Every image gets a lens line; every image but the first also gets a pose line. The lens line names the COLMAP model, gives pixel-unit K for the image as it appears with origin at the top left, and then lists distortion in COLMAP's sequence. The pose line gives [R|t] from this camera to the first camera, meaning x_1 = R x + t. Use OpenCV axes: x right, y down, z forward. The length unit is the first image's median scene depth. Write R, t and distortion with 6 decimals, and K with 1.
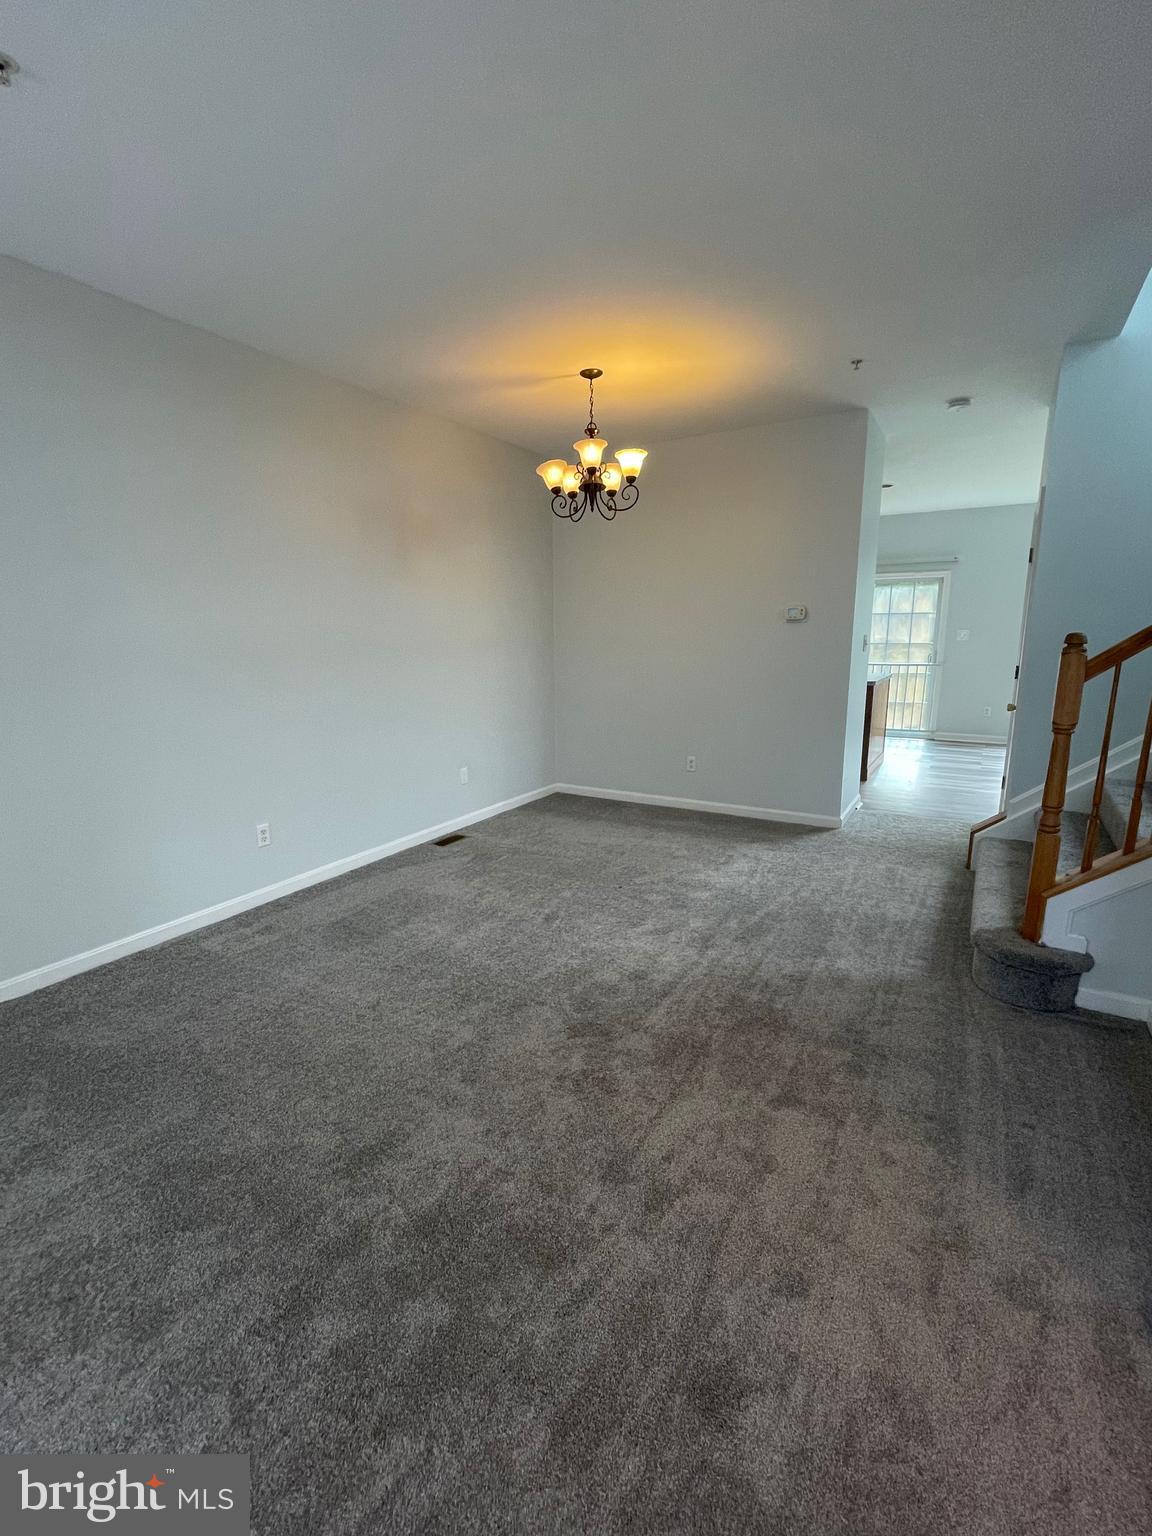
lens RADIAL K [[685.0, 0, 569.9], [0, 685.0, 774.8], [0, 0, 1]] dist [-0.012138, 0.009661]
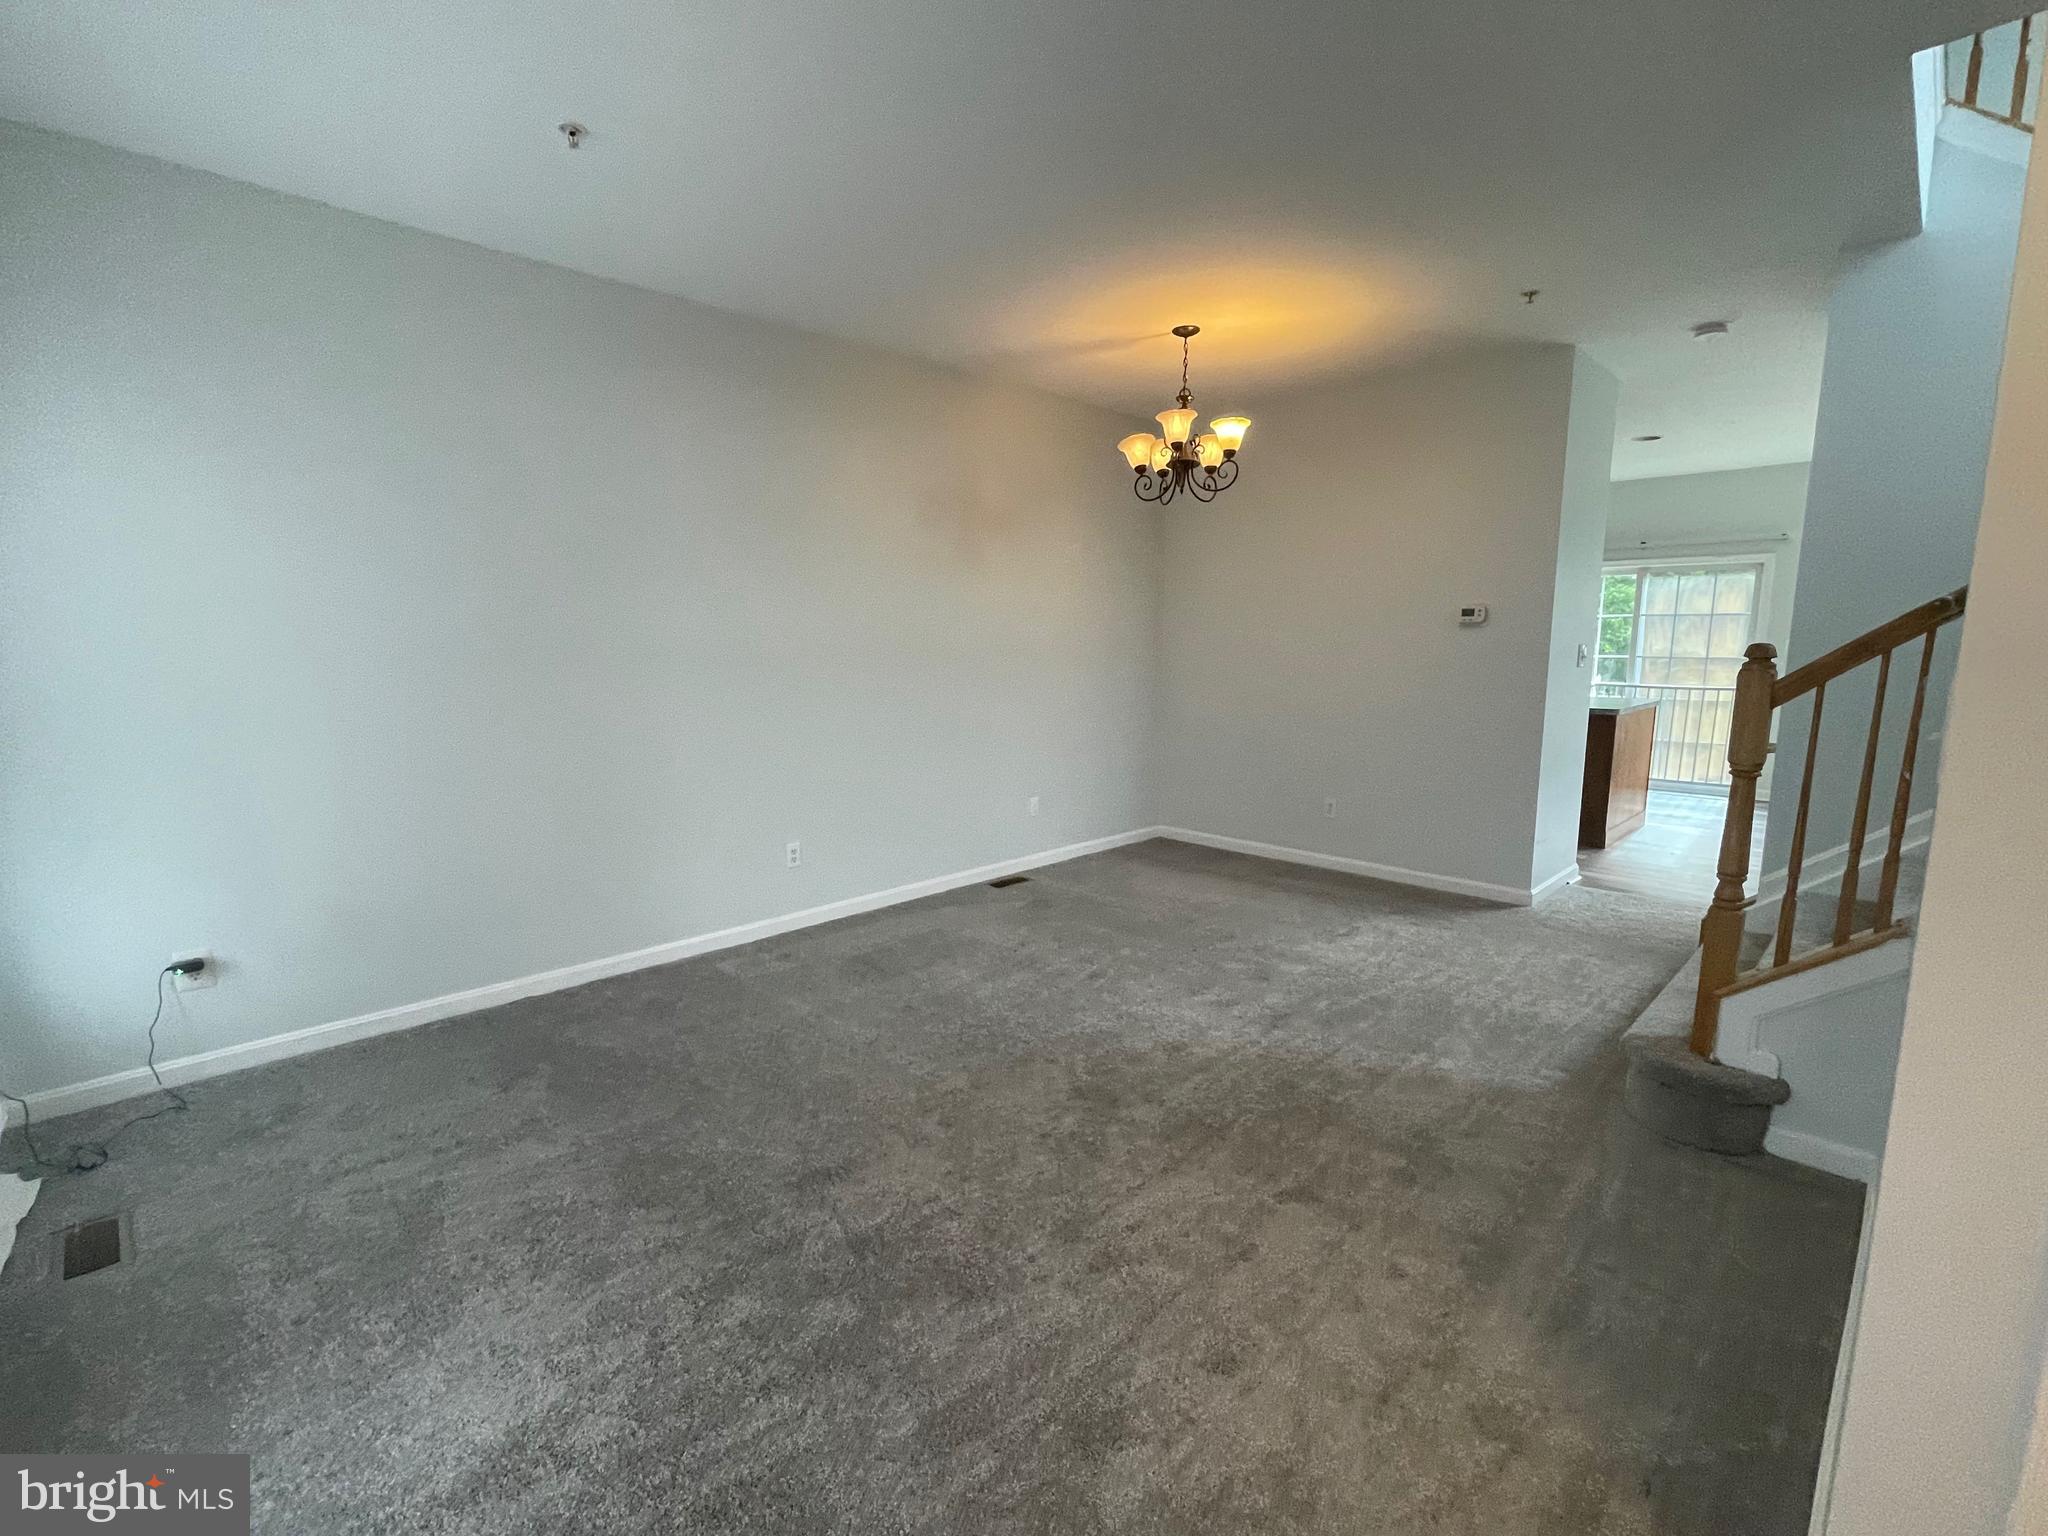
lens RADIAL K [[911.3, 0, 1027.3], [0, 911.3, 782.1], [0, 0, 1]] dist [-0.003961, 0.001510]
pose [[0.970576, 0.047083, -0.236147, 0.164906], [-0.057937, 0.997549, -0.039233, 0.025684], [0.233721, 0.051761, 0.970925, -0.129051]]
